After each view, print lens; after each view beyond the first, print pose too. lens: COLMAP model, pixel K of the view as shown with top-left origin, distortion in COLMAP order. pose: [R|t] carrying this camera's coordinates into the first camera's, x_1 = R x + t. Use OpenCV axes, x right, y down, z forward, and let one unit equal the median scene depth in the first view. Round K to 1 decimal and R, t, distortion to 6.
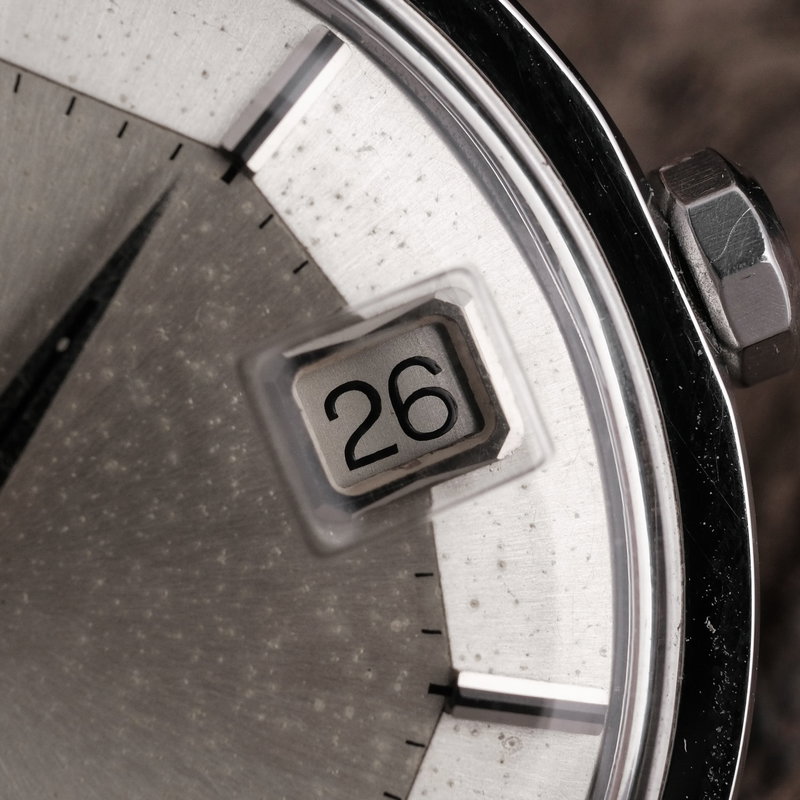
lens RADIAL K [[2544.9, 0, 400.0], [0, 2544.9, 400.0], [0, 0, 1]] dist [0.129872, -1.330593]
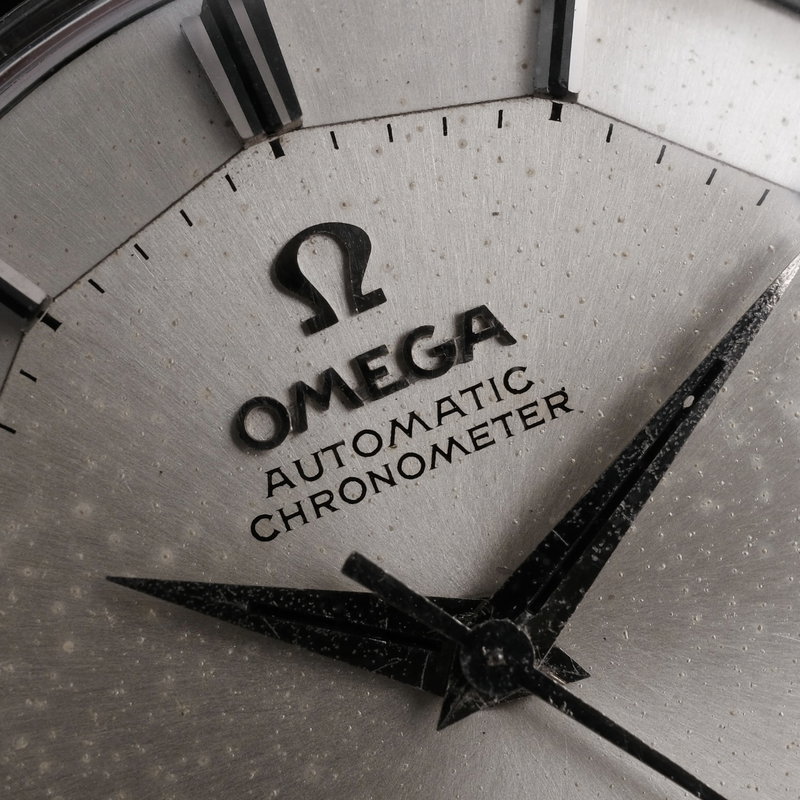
lens RADIAL K [[2544.9, 0, 400.0], [0, 2544.9, 400.0], [0, 0, 1]] dist [0.129872, -1.330593]
pose [[0.997979, -0.016591, 0.061346, -0.297968], [0.017095, 0.999824, -0.007703, -0.010288], [-0.061207, 0.008736, 0.998087, -0.016056]]
